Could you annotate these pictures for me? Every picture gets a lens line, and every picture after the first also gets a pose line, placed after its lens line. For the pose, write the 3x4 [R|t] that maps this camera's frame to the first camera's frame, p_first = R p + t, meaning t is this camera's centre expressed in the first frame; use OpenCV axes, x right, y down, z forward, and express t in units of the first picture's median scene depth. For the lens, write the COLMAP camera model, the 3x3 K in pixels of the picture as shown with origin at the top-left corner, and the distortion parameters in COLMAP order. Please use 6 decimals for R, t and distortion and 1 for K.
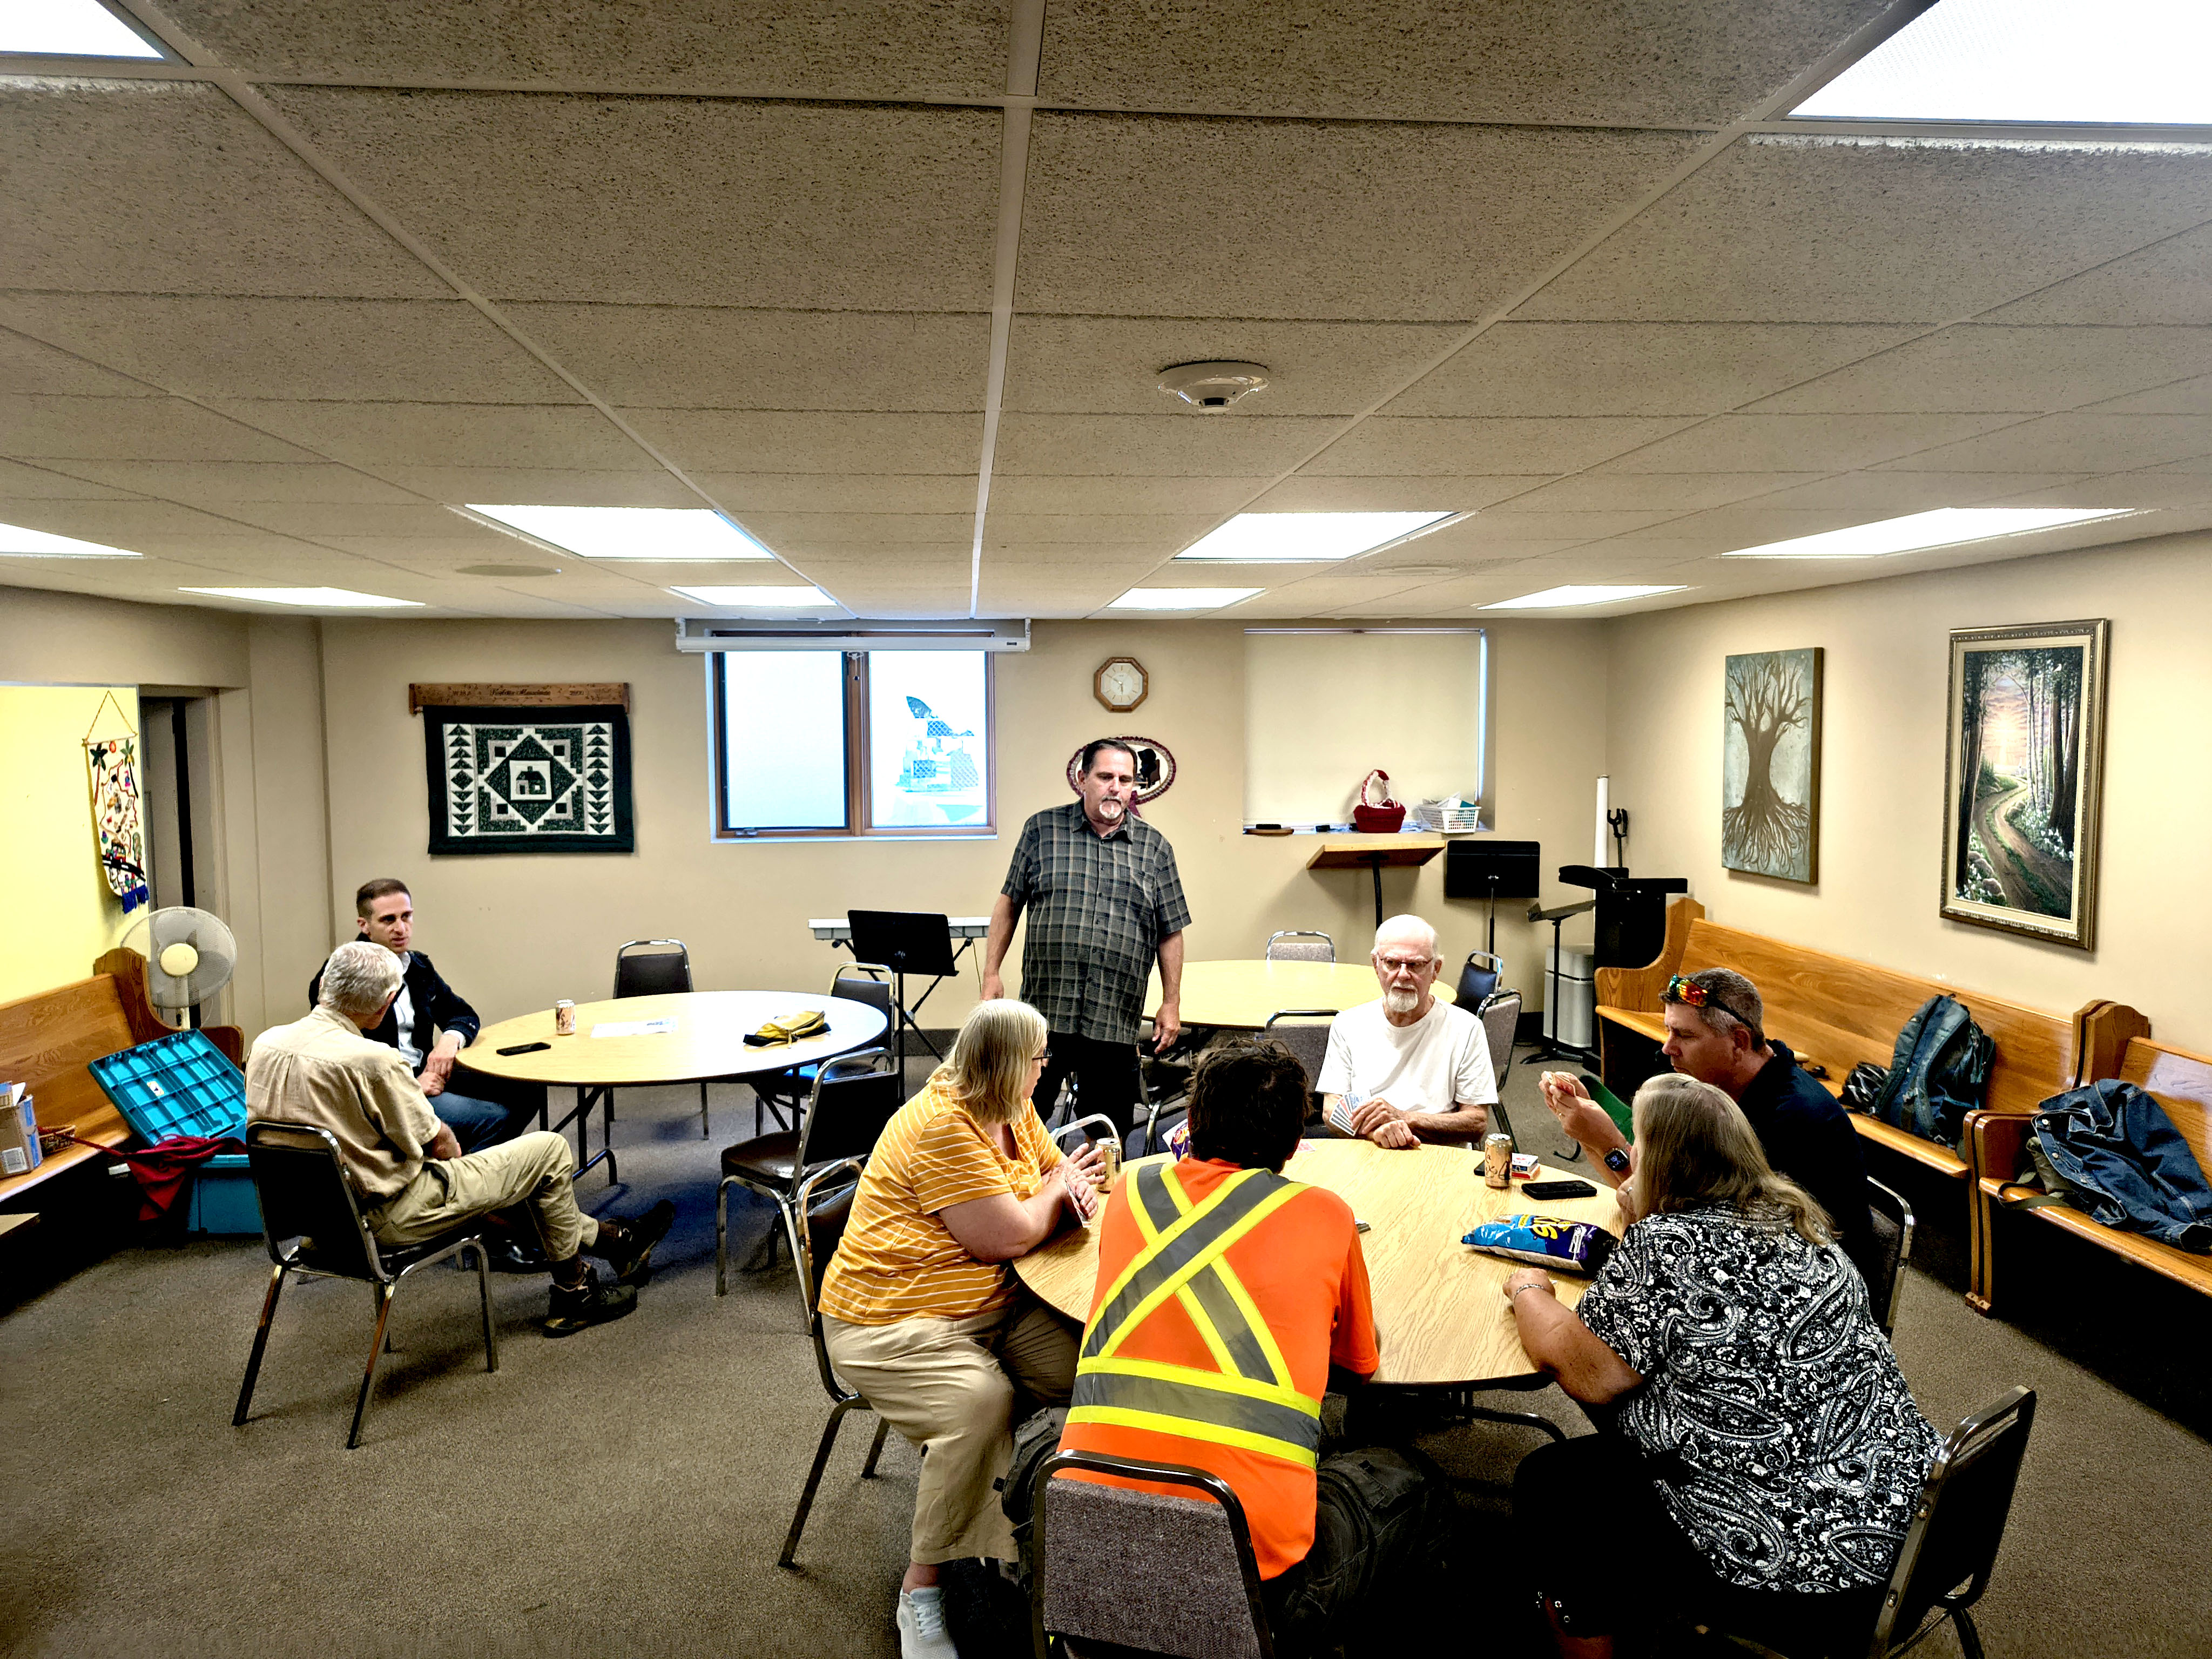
lens RADIAL K [[1557.2, 0, 1125.8], [0, 1557.2, 825.5], [0, 0, 1]] dist [0.052598, -0.056698]
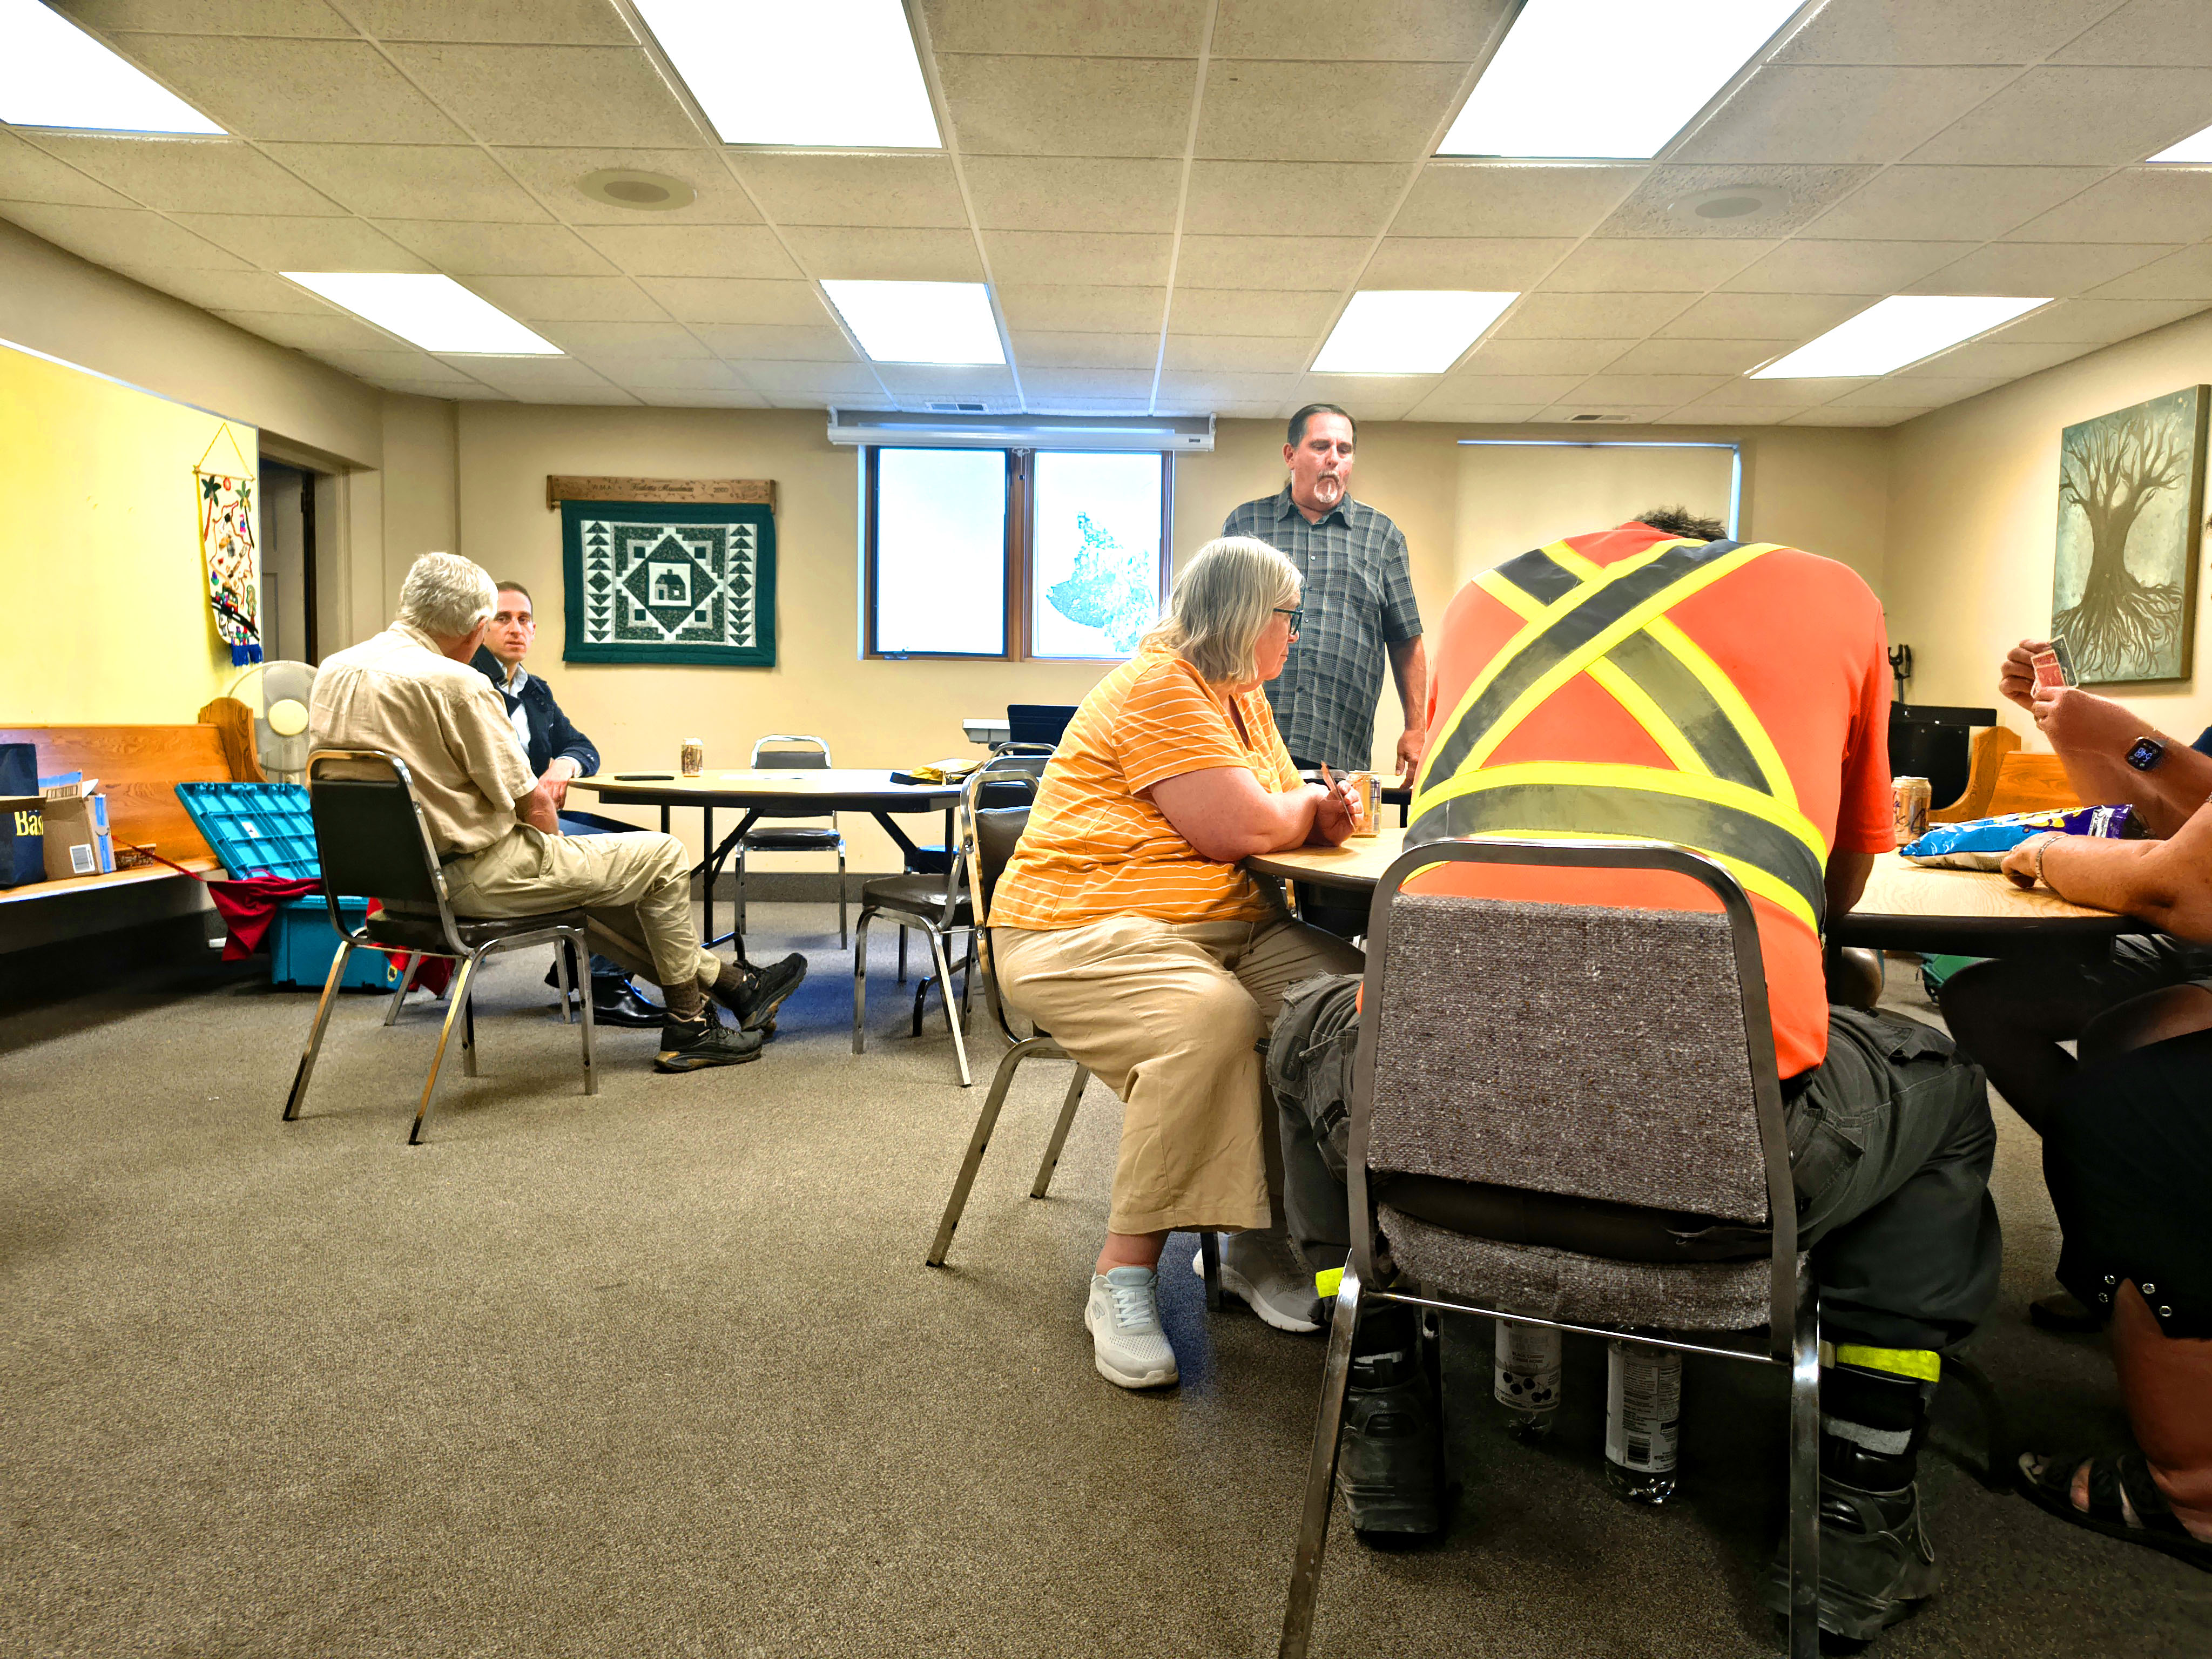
lens RADIAL K [[1557.2, 0, 1105.4], [0, 1557.2, 831.6], [0, 0, 1]] dist [0.052598, -0.056698]
pose [[0.994518, 0.030468, -0.100025, -0.047946], [-0.030835, 0.999522, -0.002131, 0.190145], [0.099913, 0.005204, 0.994983, 0.187646]]
